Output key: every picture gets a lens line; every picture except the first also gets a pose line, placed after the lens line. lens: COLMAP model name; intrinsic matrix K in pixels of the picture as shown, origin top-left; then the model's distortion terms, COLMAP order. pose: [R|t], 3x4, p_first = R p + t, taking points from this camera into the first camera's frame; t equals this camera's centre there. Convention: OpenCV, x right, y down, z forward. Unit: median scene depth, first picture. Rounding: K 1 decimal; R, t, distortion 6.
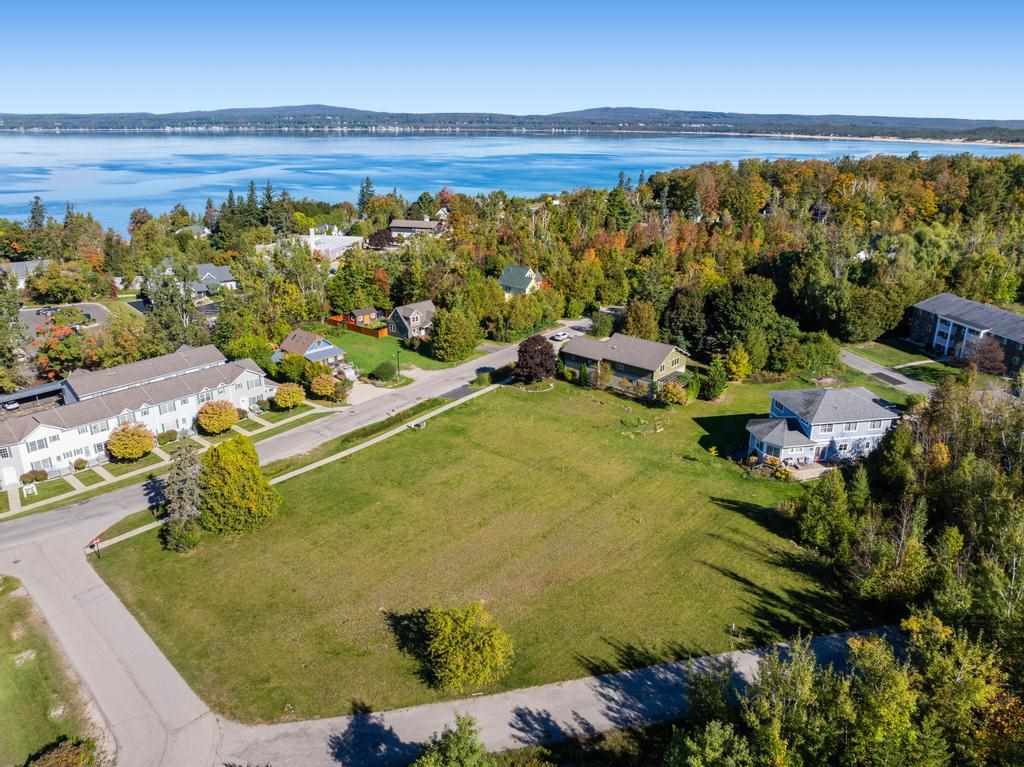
lens RADIAL K [[720.2, 0, 516.5], [0, 720.2, 378.3], [0, 0, 1]] dist [-0.042212, 0.009019]
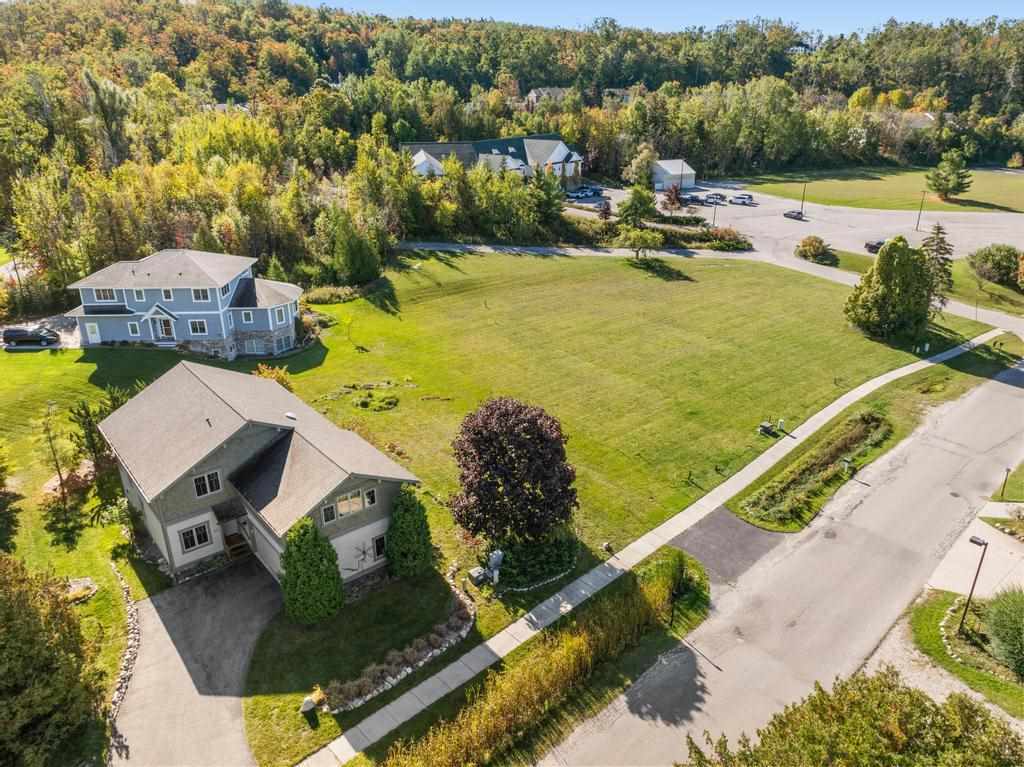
lens RADIAL K [[720.2, 0, 514.9], [0, 720.2, 377.9], [0, 0, 1]] dist [-0.042212, 0.009019]
pose [[-0.987625, -0.065313, 0.142586, -0.027618], [0.047398, 0.742344, 0.668340, -0.400936], [-0.149500, 0.666828, -0.730062, 1.715913]]
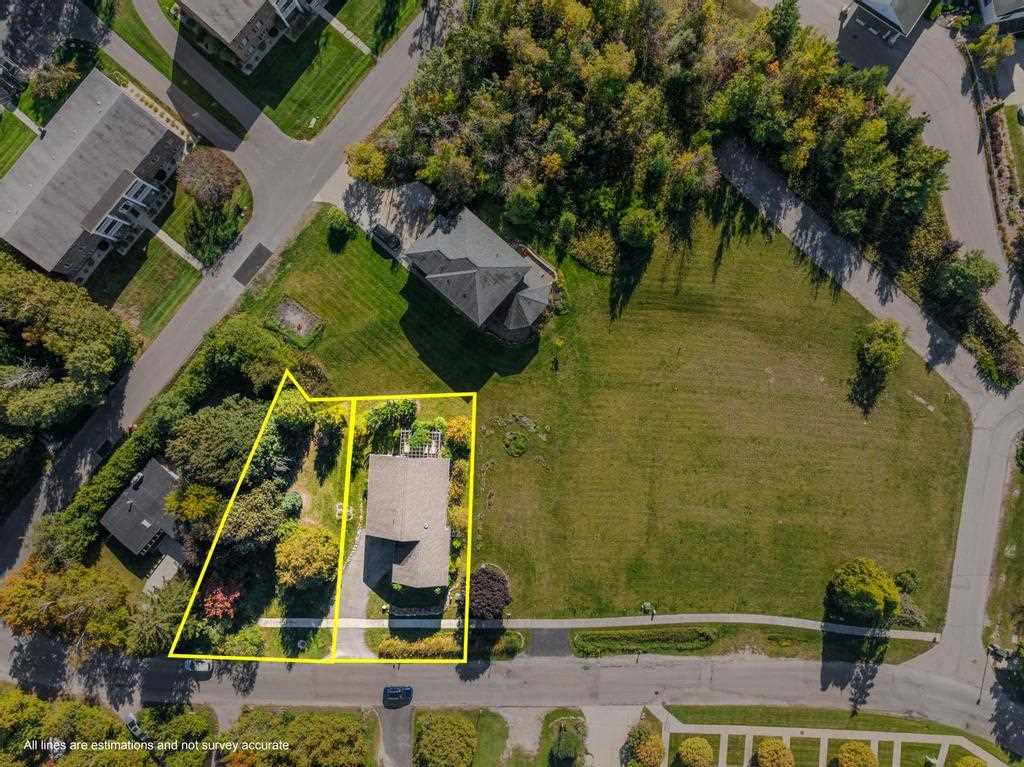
lens RADIAL K [[720.2, 0, 507.9], [0, 720.2, 375.0], [0, 0, 1]] dist [-0.042212, 0.009019]
pose [[-0.613181, -0.789910, 0.007095, 0.296791], [0.269024, -0.200372, 0.942060, -1.082403], [-0.742721, 0.579562, 0.335369, 0.762686]]
